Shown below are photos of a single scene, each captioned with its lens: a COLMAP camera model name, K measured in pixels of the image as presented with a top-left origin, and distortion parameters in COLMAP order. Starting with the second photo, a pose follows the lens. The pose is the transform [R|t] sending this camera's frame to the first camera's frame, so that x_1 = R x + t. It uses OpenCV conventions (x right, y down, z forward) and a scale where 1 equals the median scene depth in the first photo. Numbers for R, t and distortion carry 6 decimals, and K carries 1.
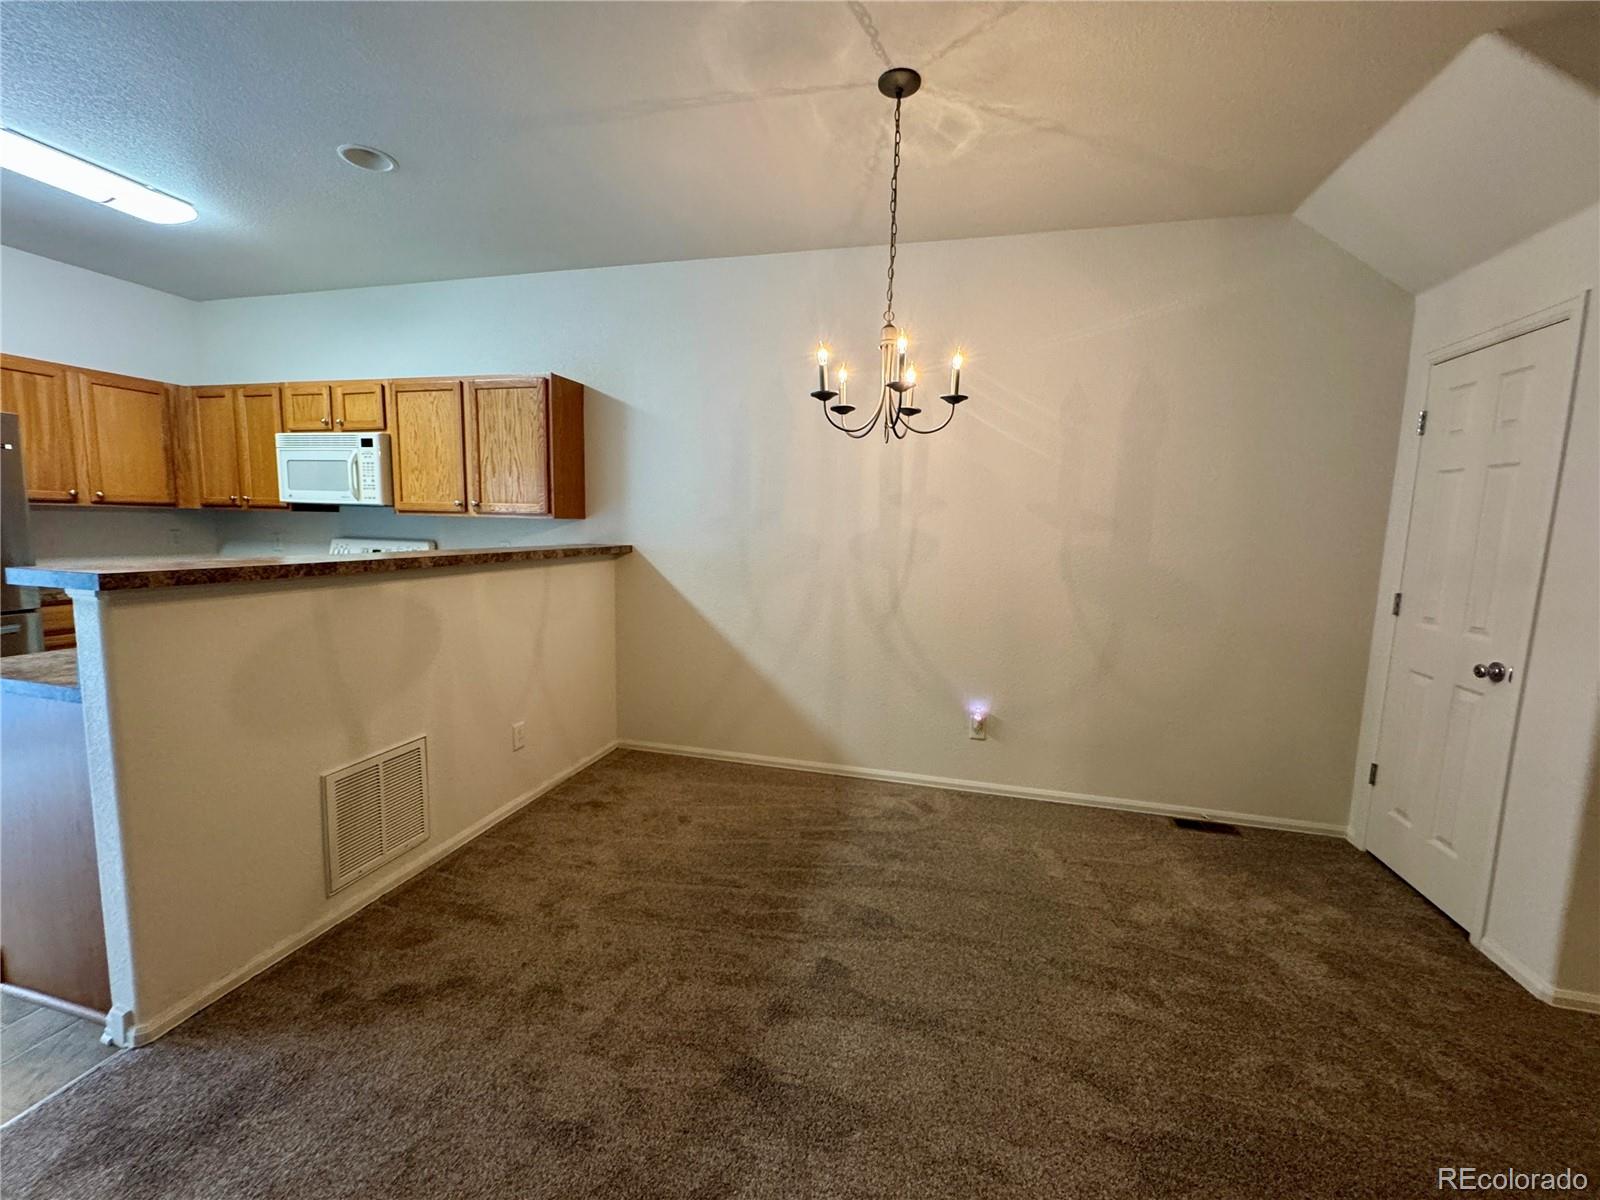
lens RADIAL K [[649.8, 0, 806.2], [0, 649.8, 600.3], [0, 0, 1]] dist [-0.002249, 0.000364]
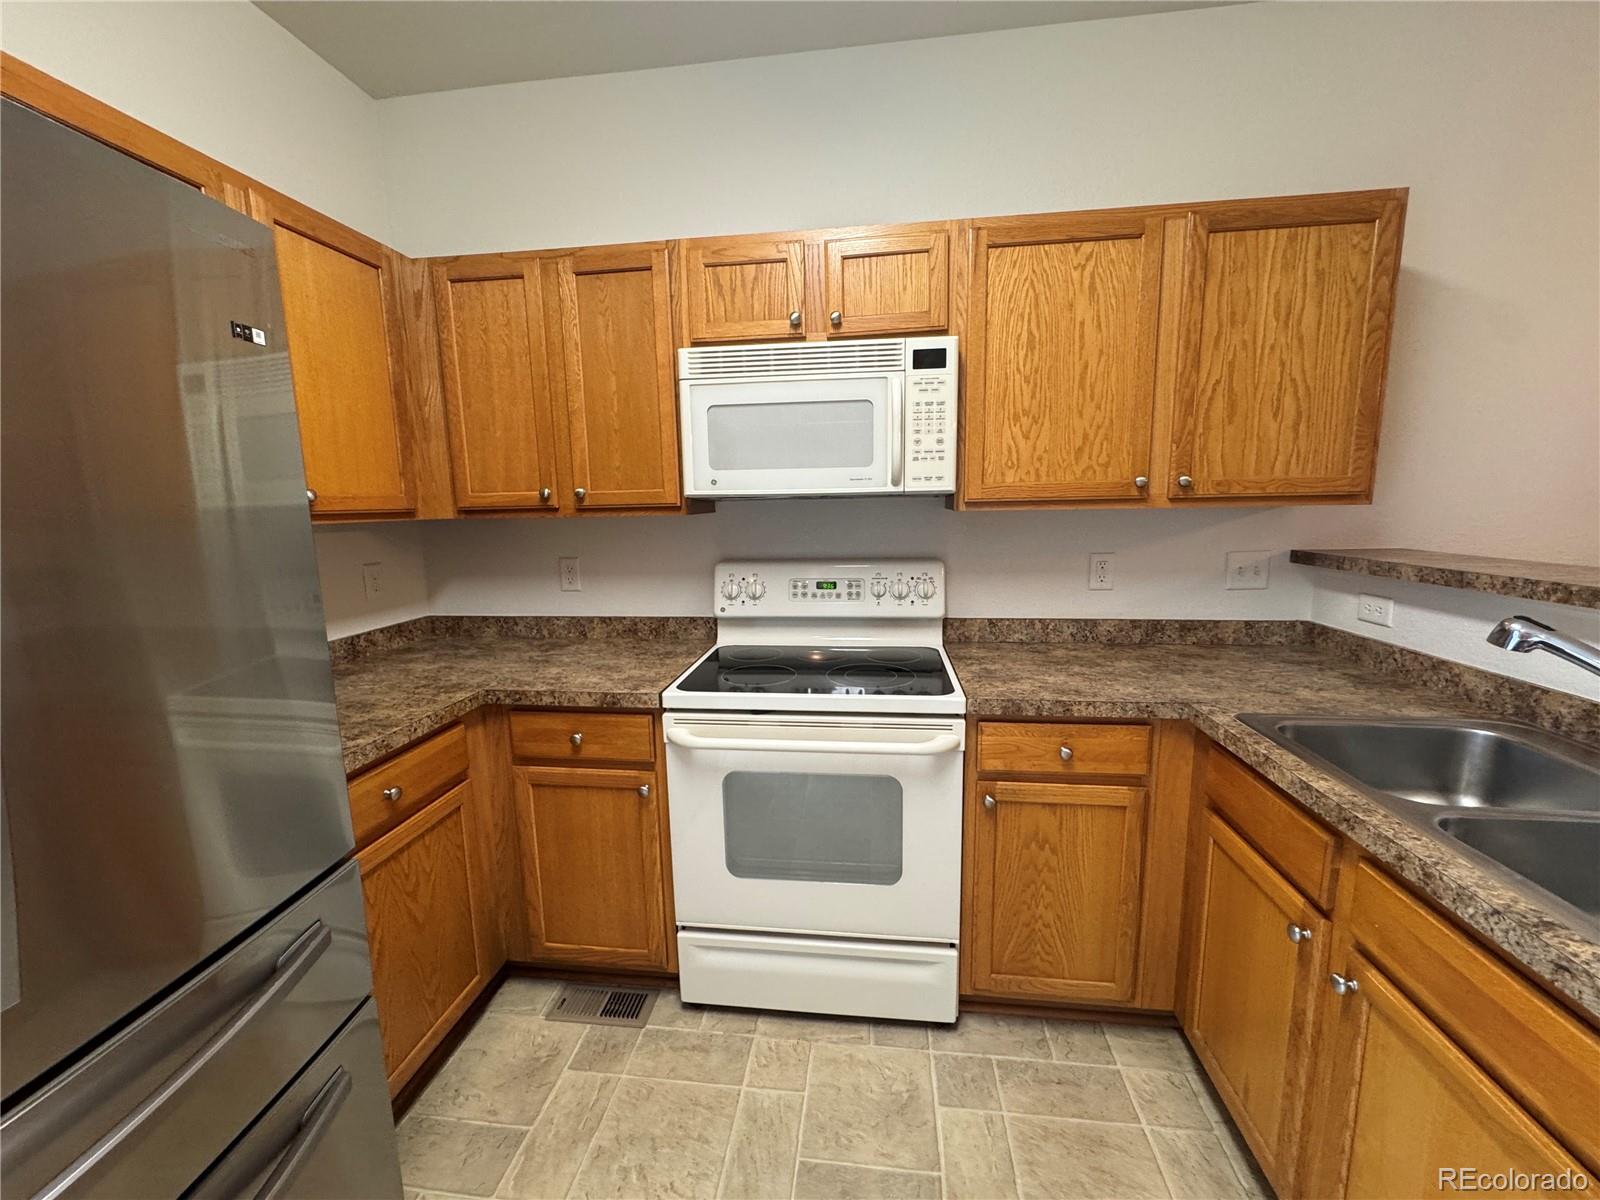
lens RADIAL K [[649.8, 0, 800.7], [0, 649.8, 601.7], [0, 0, 1]] dist [-0.002249, 0.000364]
pose [[0.990489, -0.055139, 0.126063, -0.758800], [0.051166, 0.998093, 0.034542, -0.082734], [-0.127728, -0.027763, 0.991421, 0.493069]]
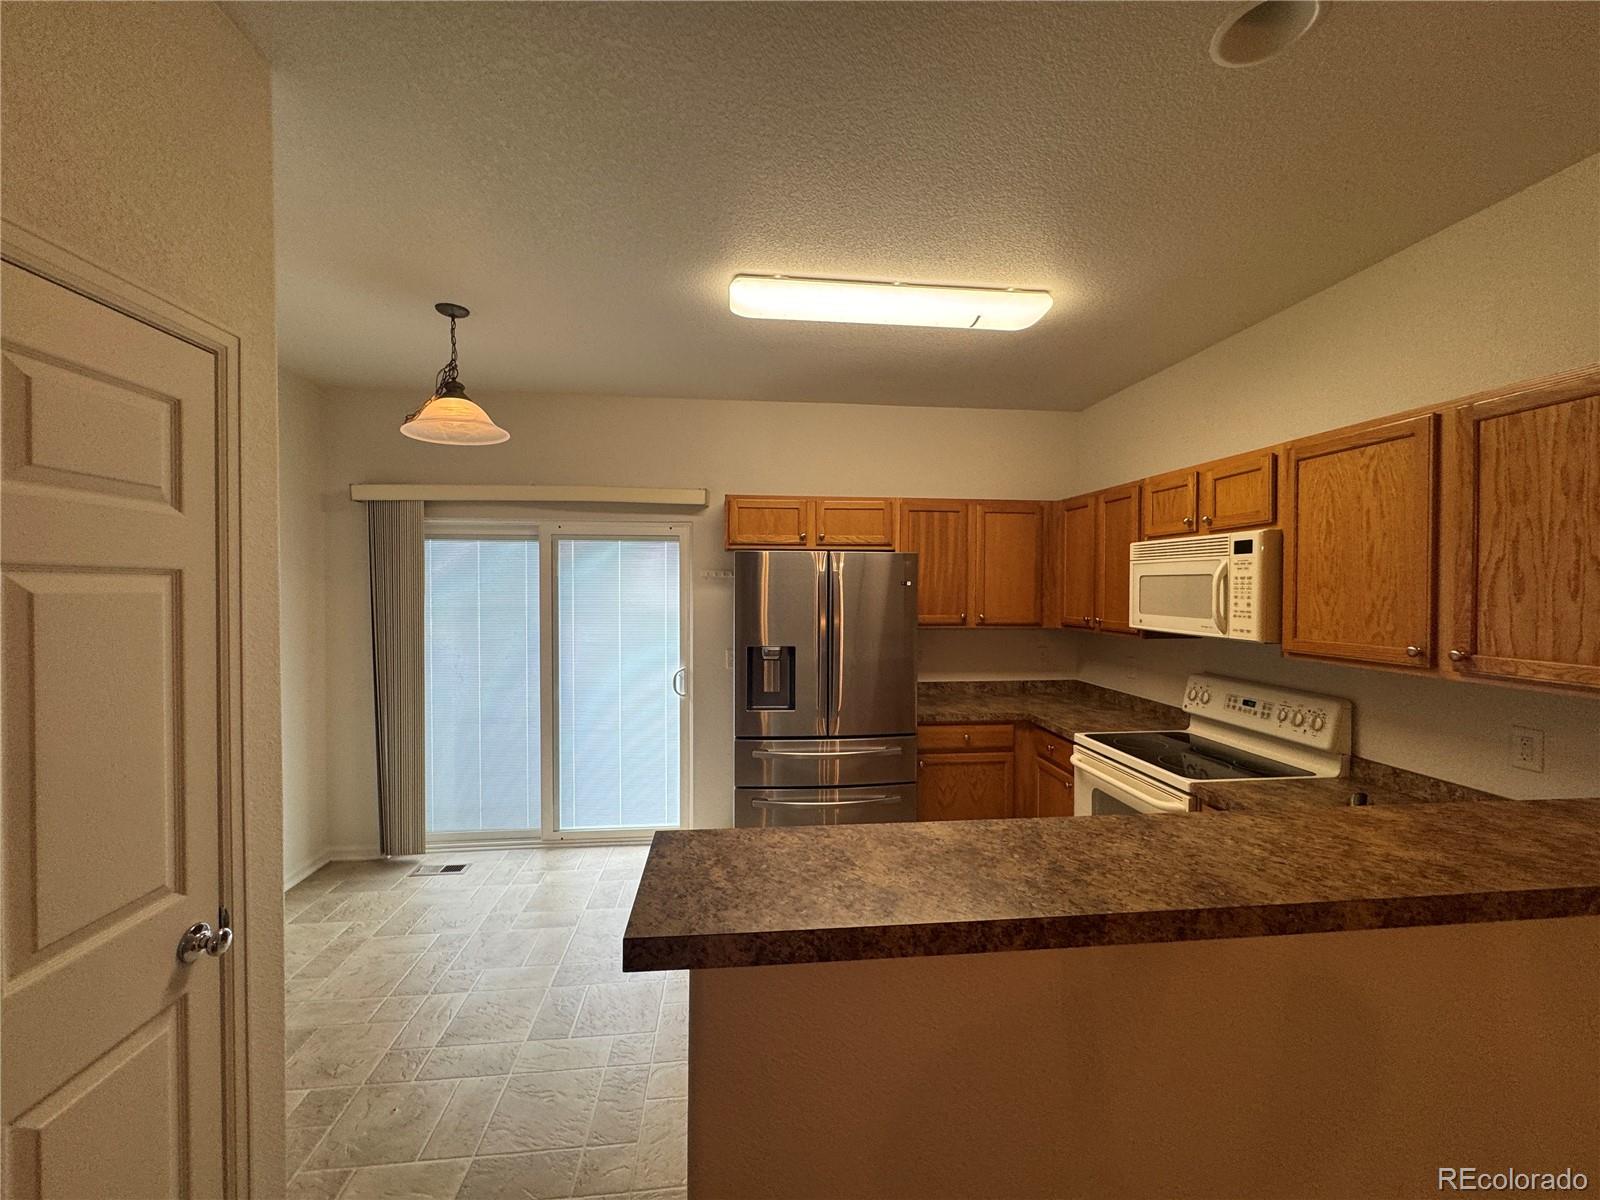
lens RADIAL K [[649.8, 0, 796.5], [0, 649.8, 597.7], [0, 0, 1]] dist [-0.002249, 0.000364]
pose [[0.357253, -0.007256, -0.933980, -0.207552], [-0.104374, 0.993396, -0.047641, -0.103931], [0.928158, 0.114503, 0.354136, 0.325437]]
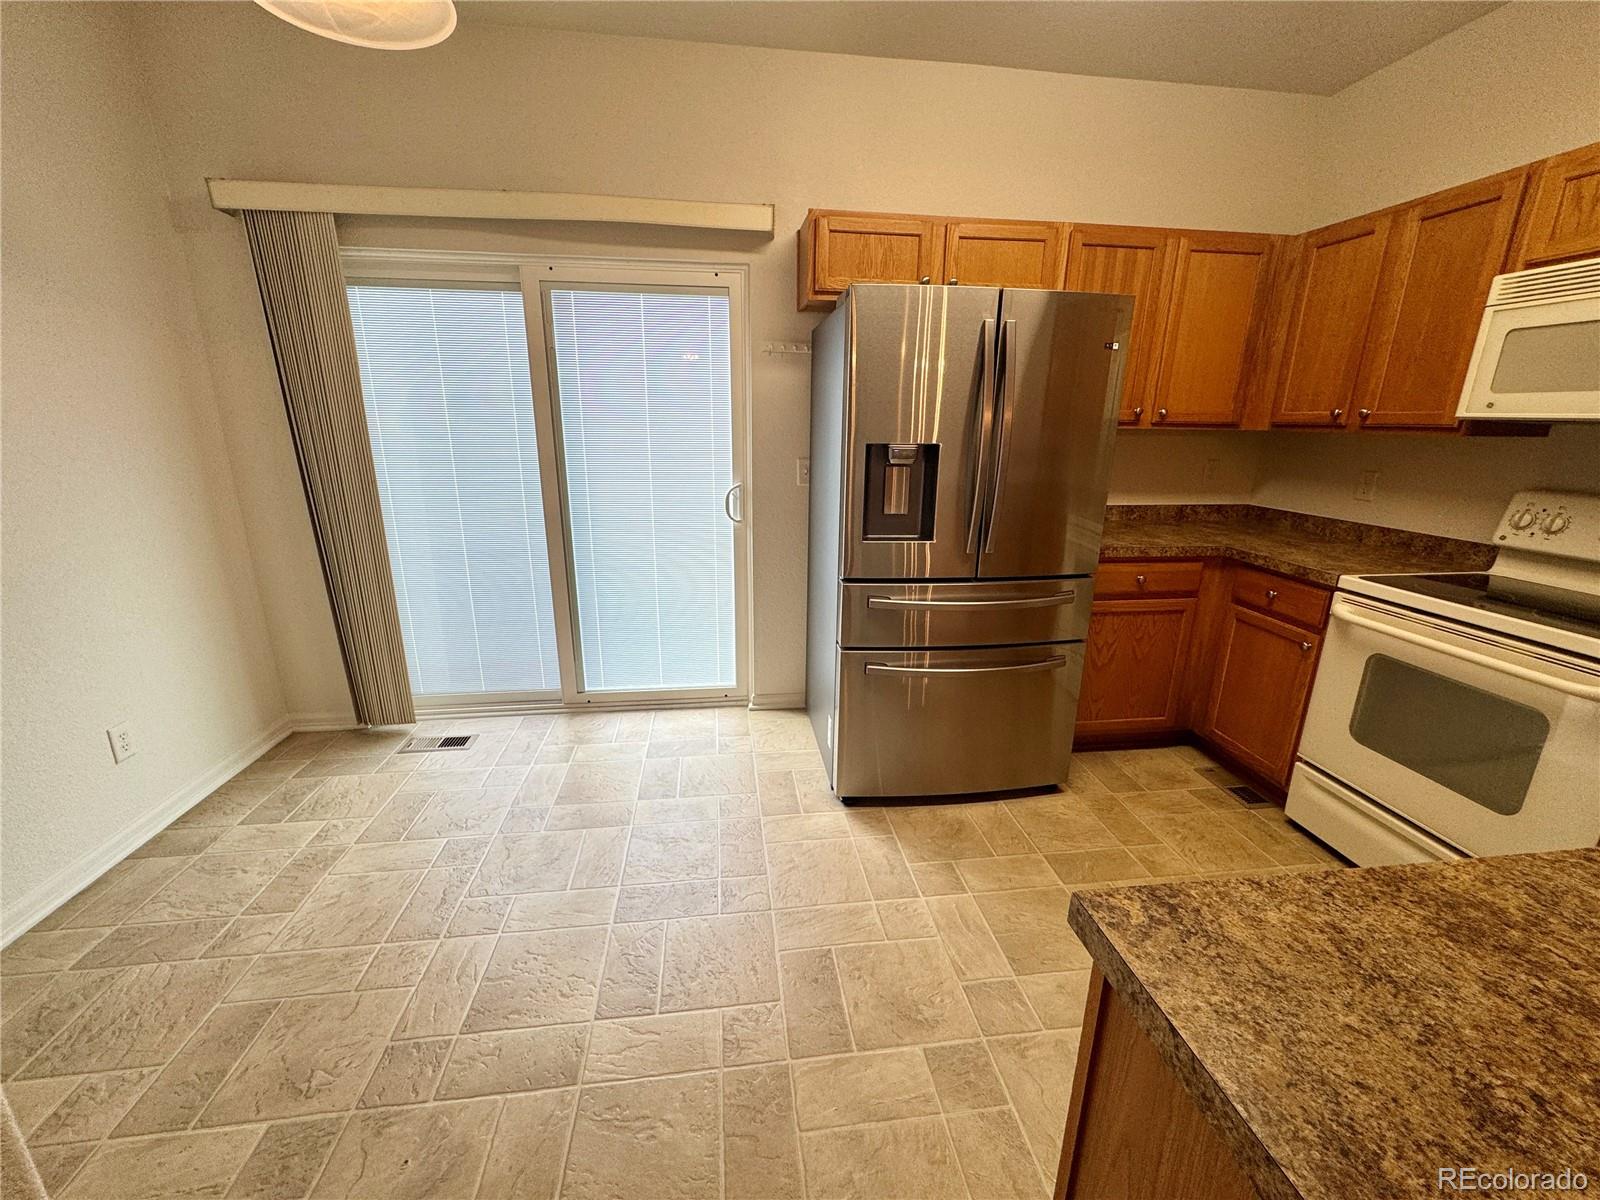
lens RADIAL K [[649.8, 0, 795.6], [0, 649.8, 600.6], [0, 0, 1]] dist [-0.002249, 0.000364]
pose [[0.373680, 0.227318, -0.899272, -0.490624], [-0.110555, 0.973509, 0.200144, -0.052788], [0.920946, 0.024629, 0.388912, 0.308441]]
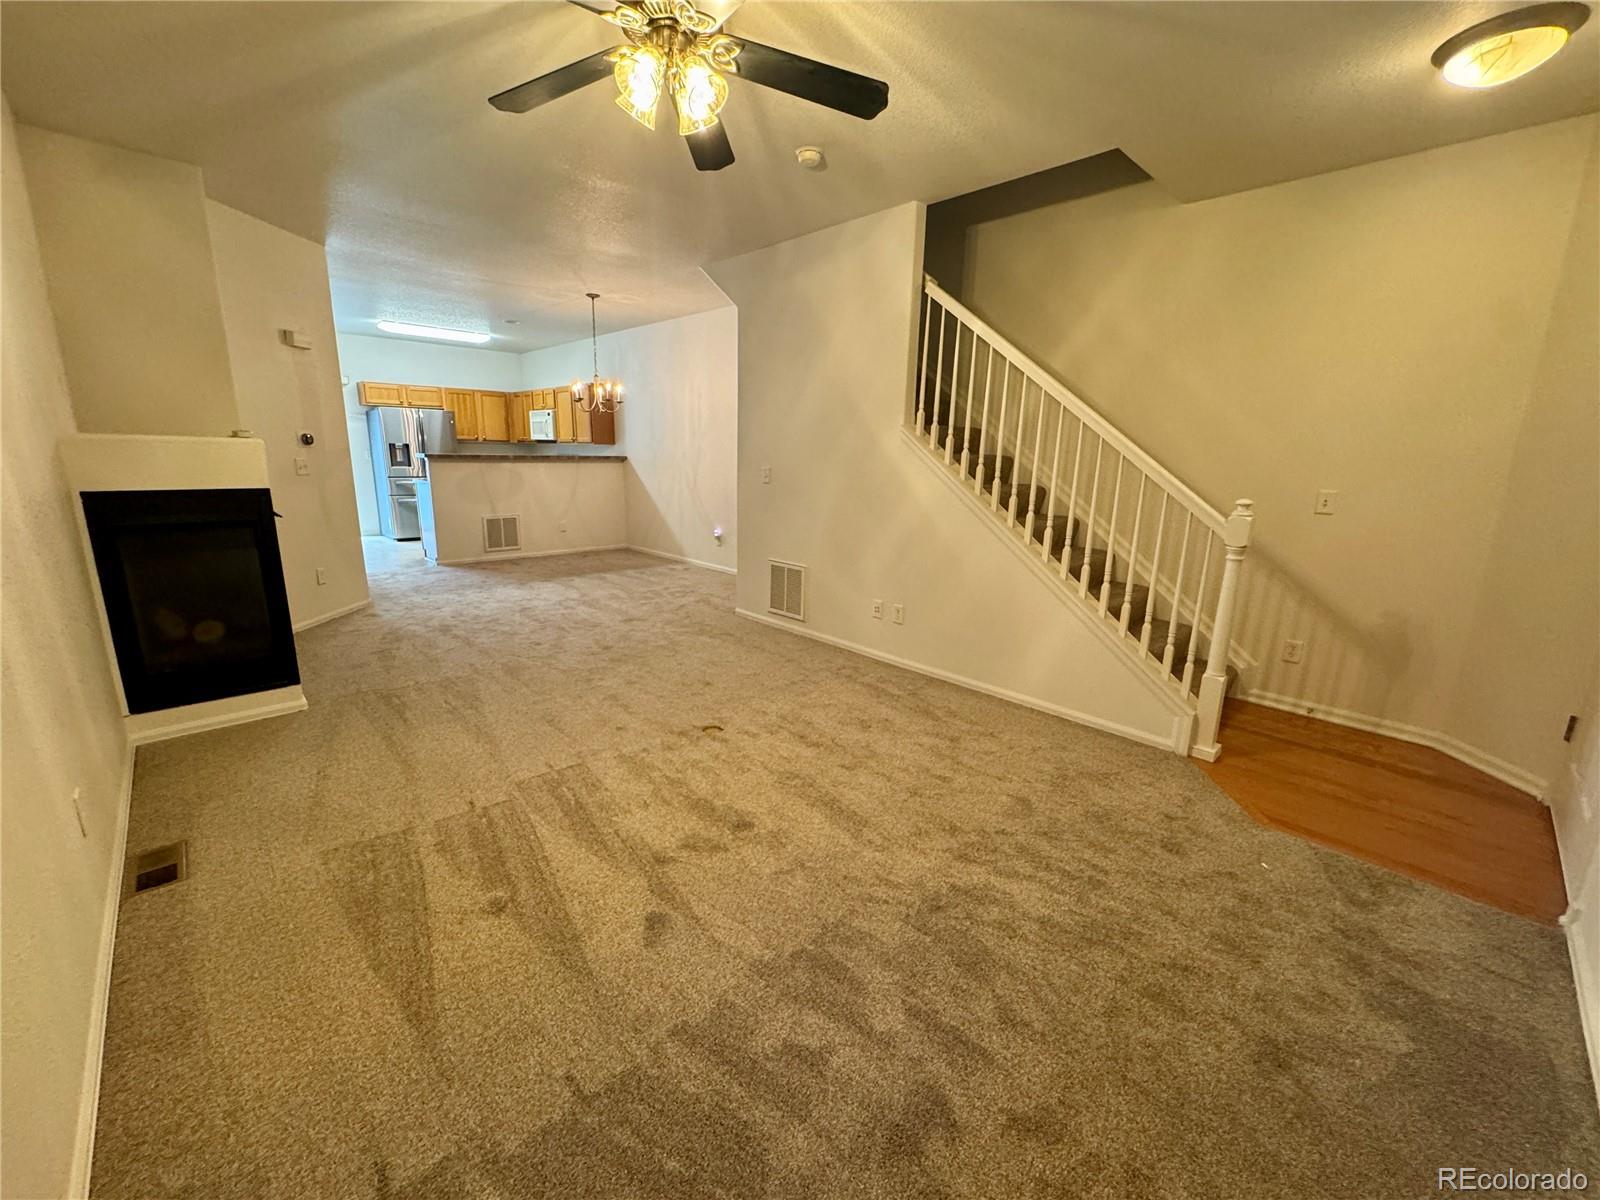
lens RADIAL K [[649.8, 0, 801.2], [0, 649.8, 592.3], [0, 0, 1]] dist [-0.002249, 0.000364]
pose [[0.858773, 0.107061, -0.501047, 1.315002], [-0.064806, 0.992768, 0.101053, 0.104601], [0.508242, -0.054311, 0.859500, -0.610181]]
